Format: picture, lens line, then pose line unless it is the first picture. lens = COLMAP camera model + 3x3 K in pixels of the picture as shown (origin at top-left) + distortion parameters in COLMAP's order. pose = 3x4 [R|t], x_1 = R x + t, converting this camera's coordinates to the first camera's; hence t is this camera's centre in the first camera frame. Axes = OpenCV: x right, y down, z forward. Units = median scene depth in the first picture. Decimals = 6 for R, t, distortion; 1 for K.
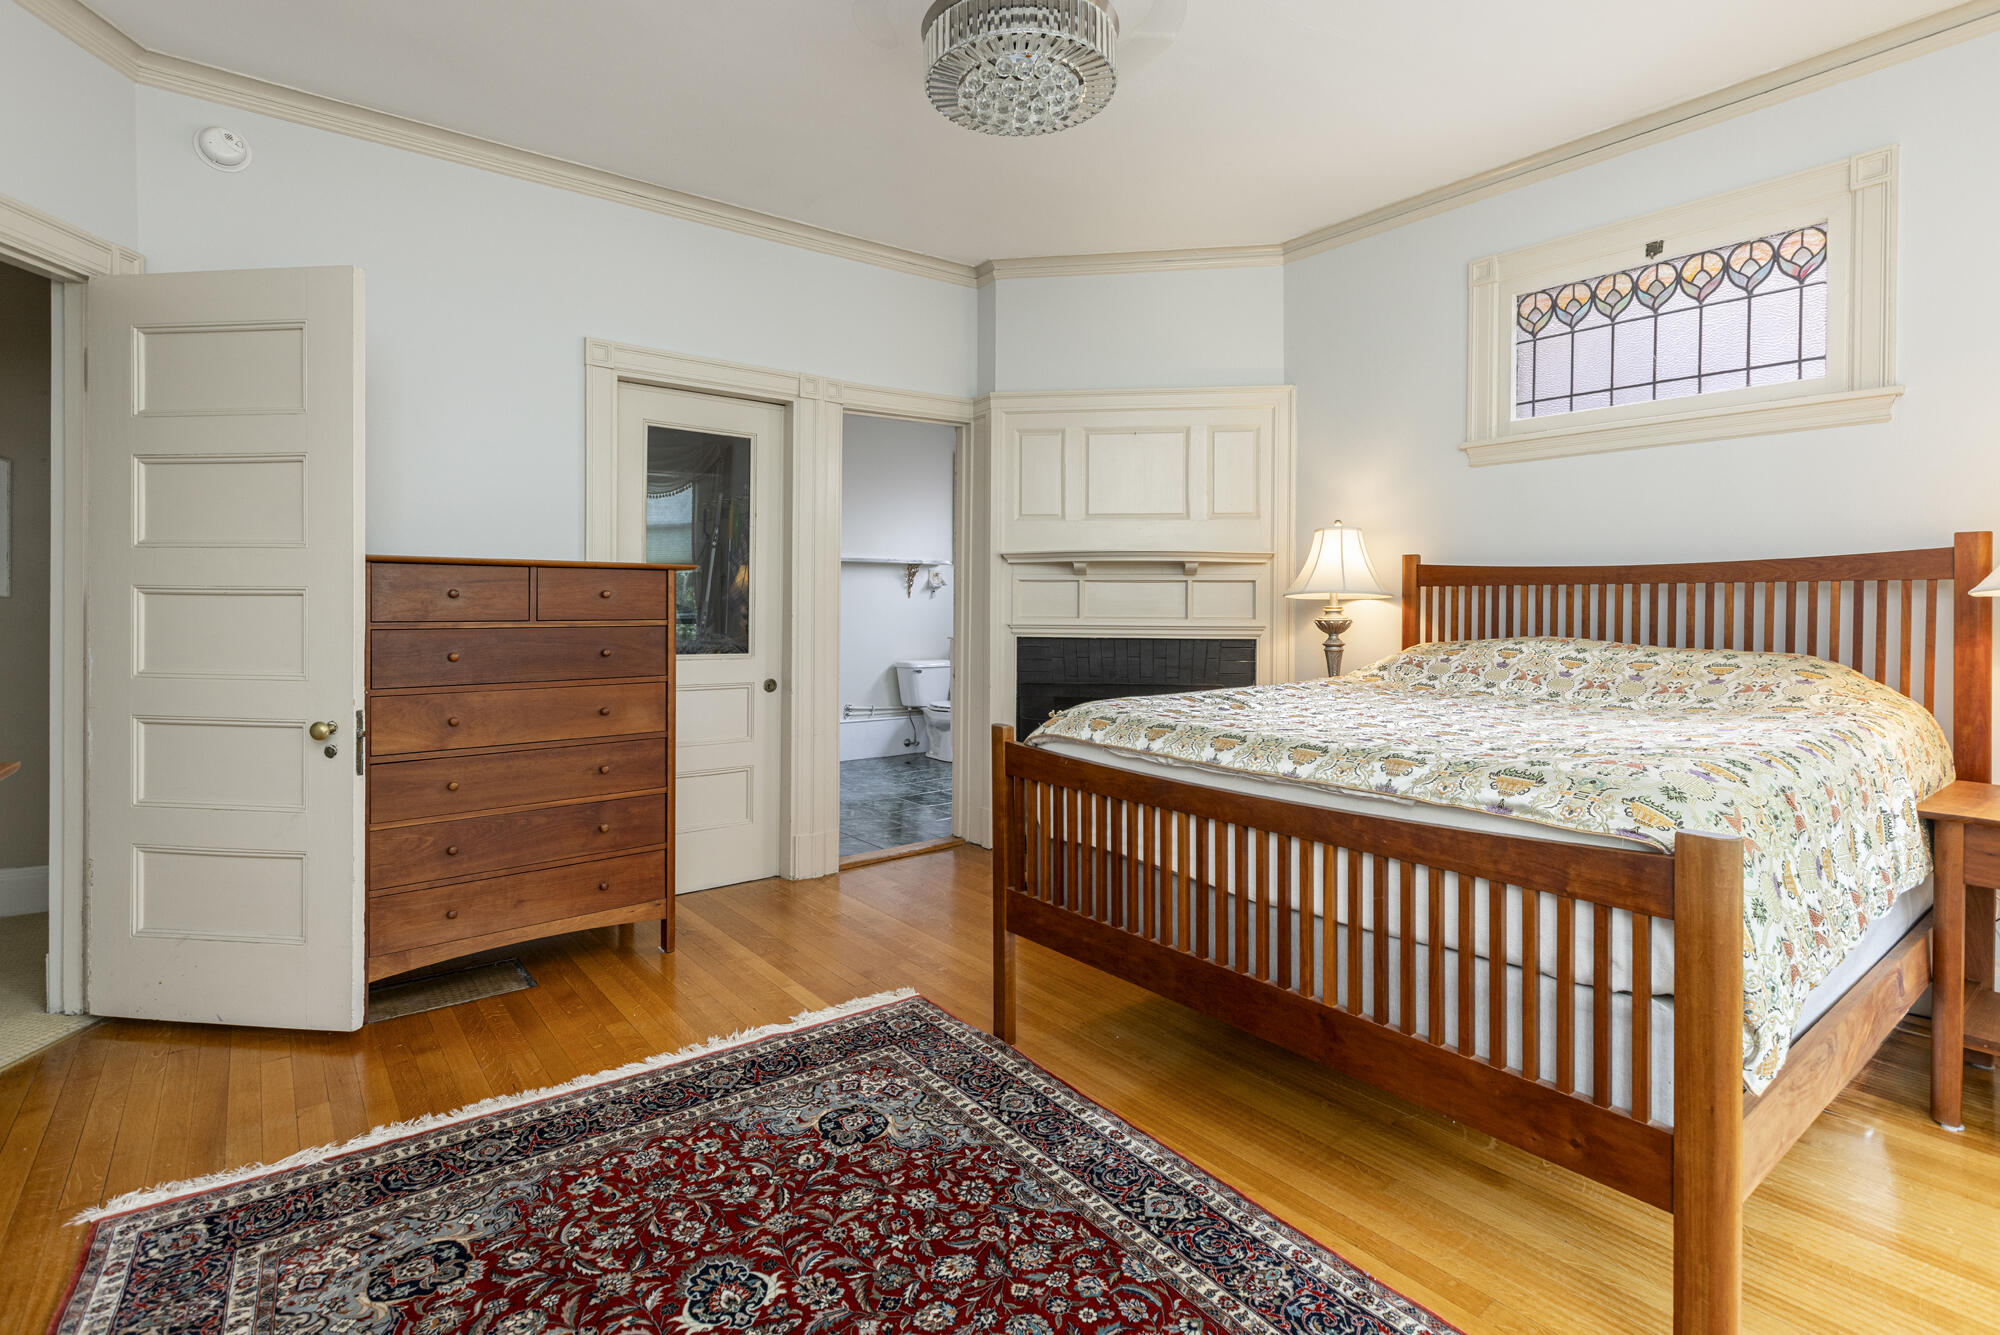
lens RADIAL K [[958.0, 0, 1000.3], [0, 958.0, 617.4], [0, 0, 1]] dist [0.011702, 0.000155]
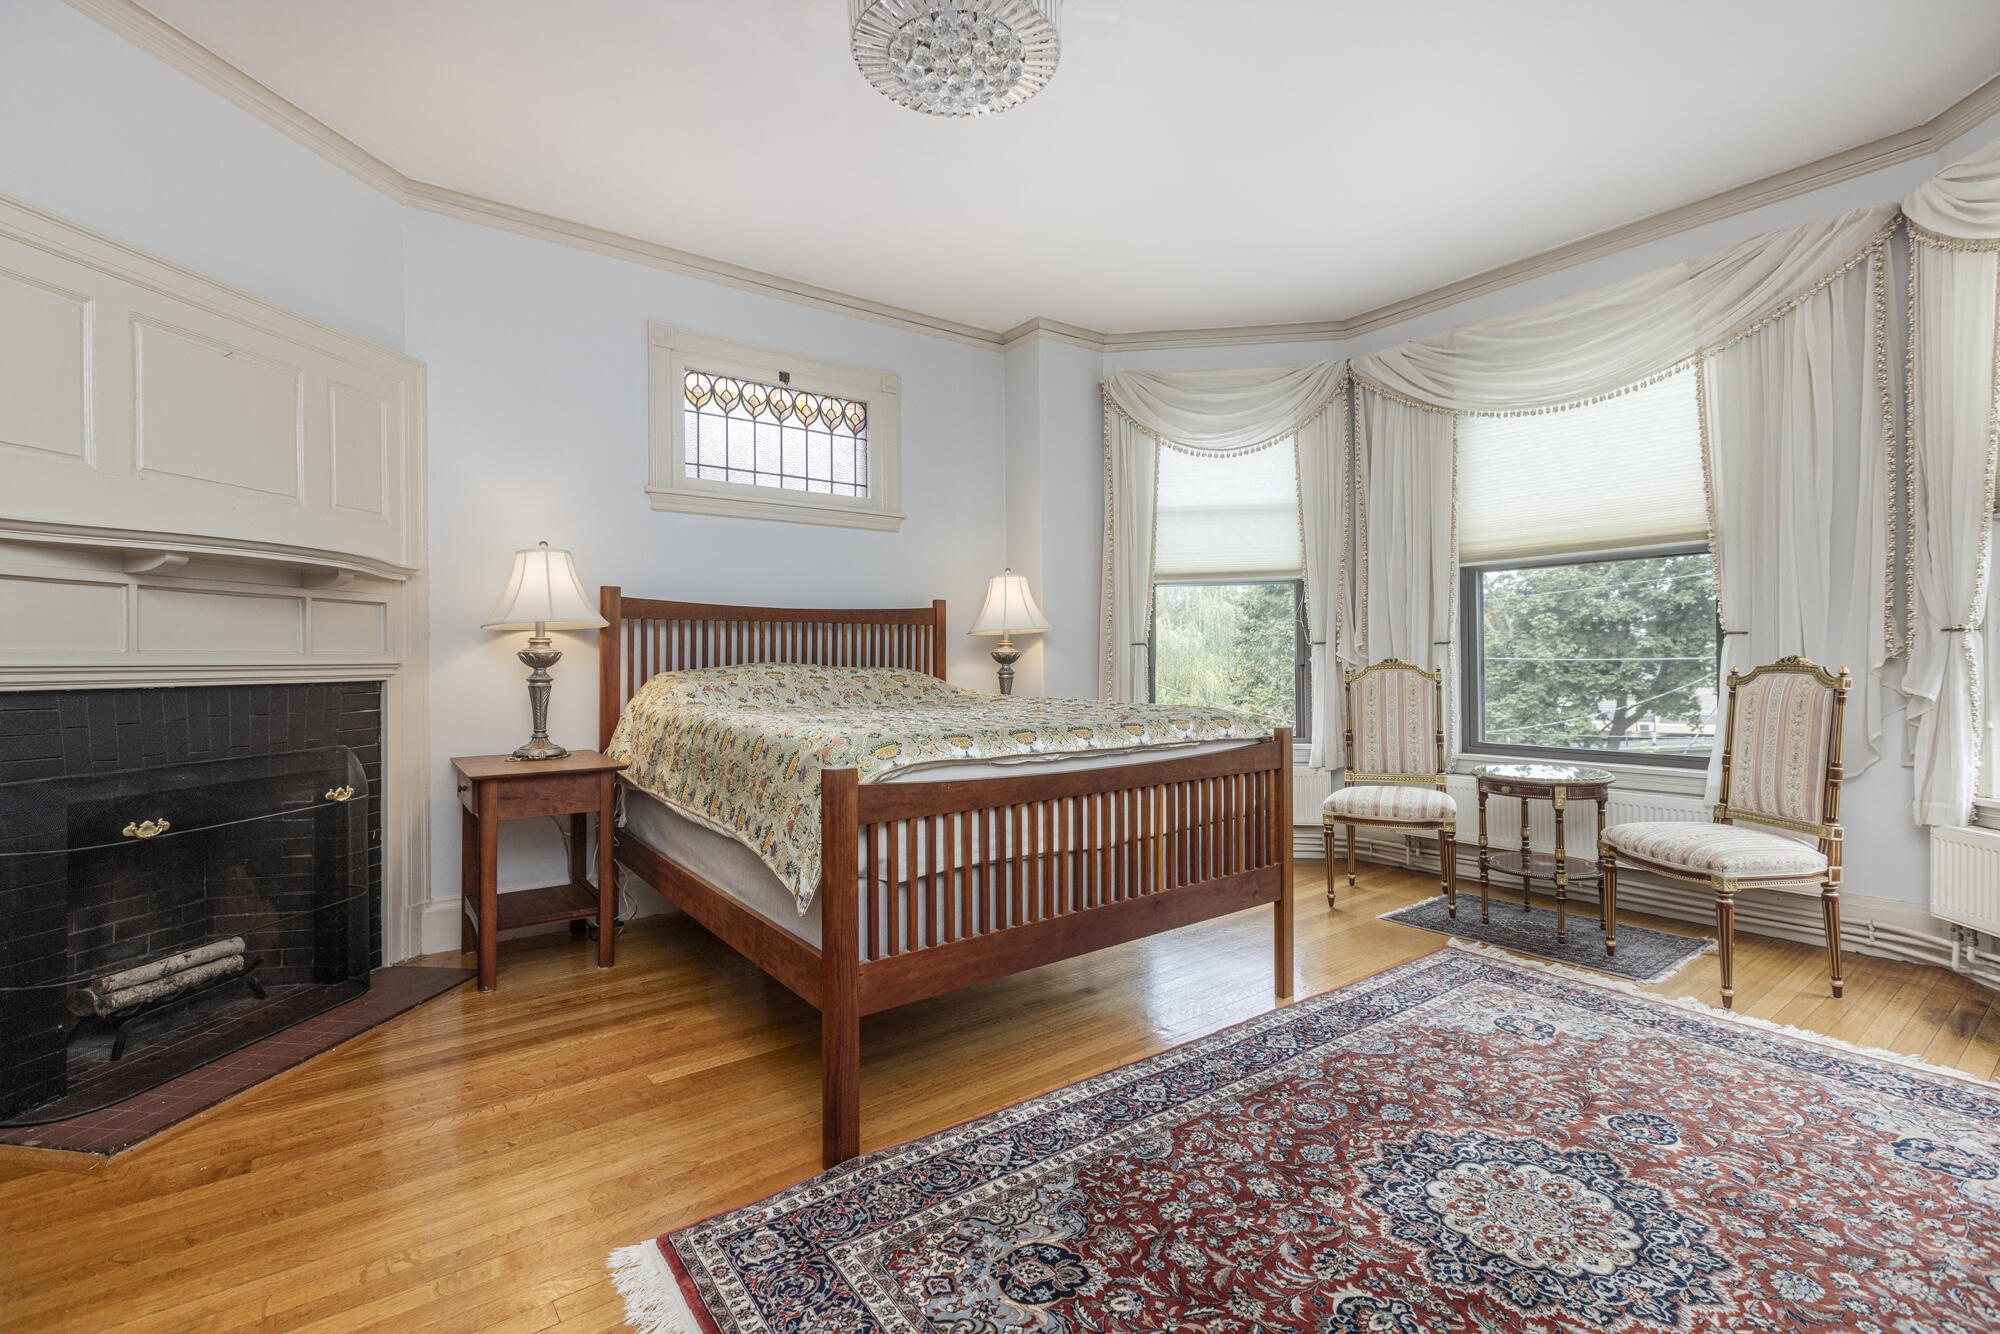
lens RADIAL K [[907.1, 0, 1000.2], [0, 907.1, 659.6], [0, 0, 1]] dist [0.001898, -0.000716]
pose [[0.015558, -0.004099, 0.999871, -0.928118], [0.019118, 0.999810, 0.003802, 0.027010], [-0.999696, 0.019057, 0.015633, 1.054201]]
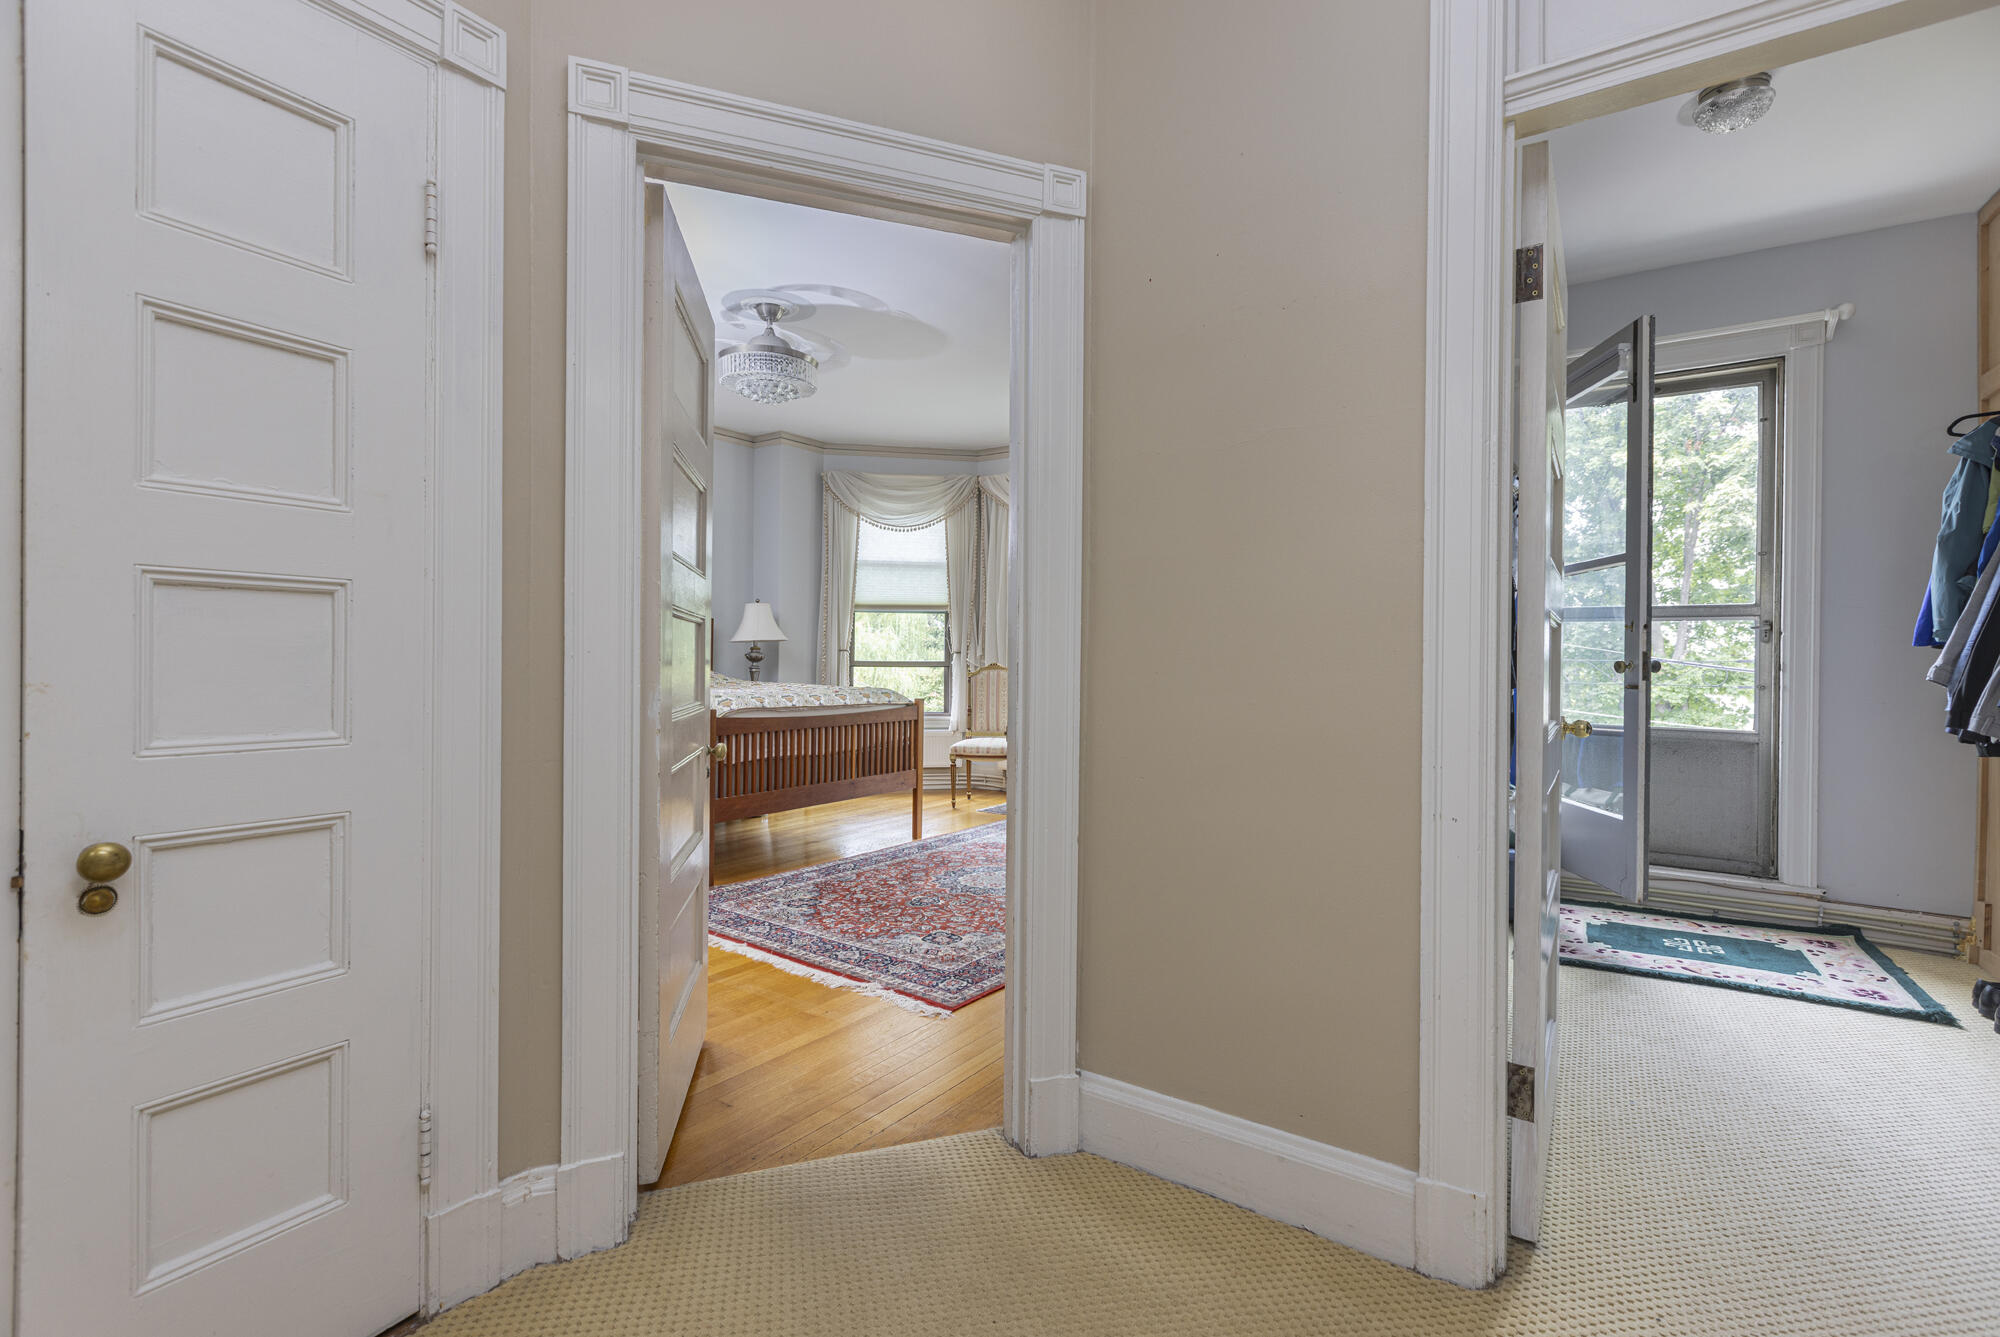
lens RADIAL K [[907.1, 0, 1000.2], [0, 907.1, 661.1], [0, 0, 1]] dist [0.001898, -0.000716]
pose [[-0.306392, -0.009421, 0.951859, -2.152184], [-0.002971, 0.999956, 0.008941, 0.009582], [-0.951901, -0.000089, -0.306406, 1.236360]]
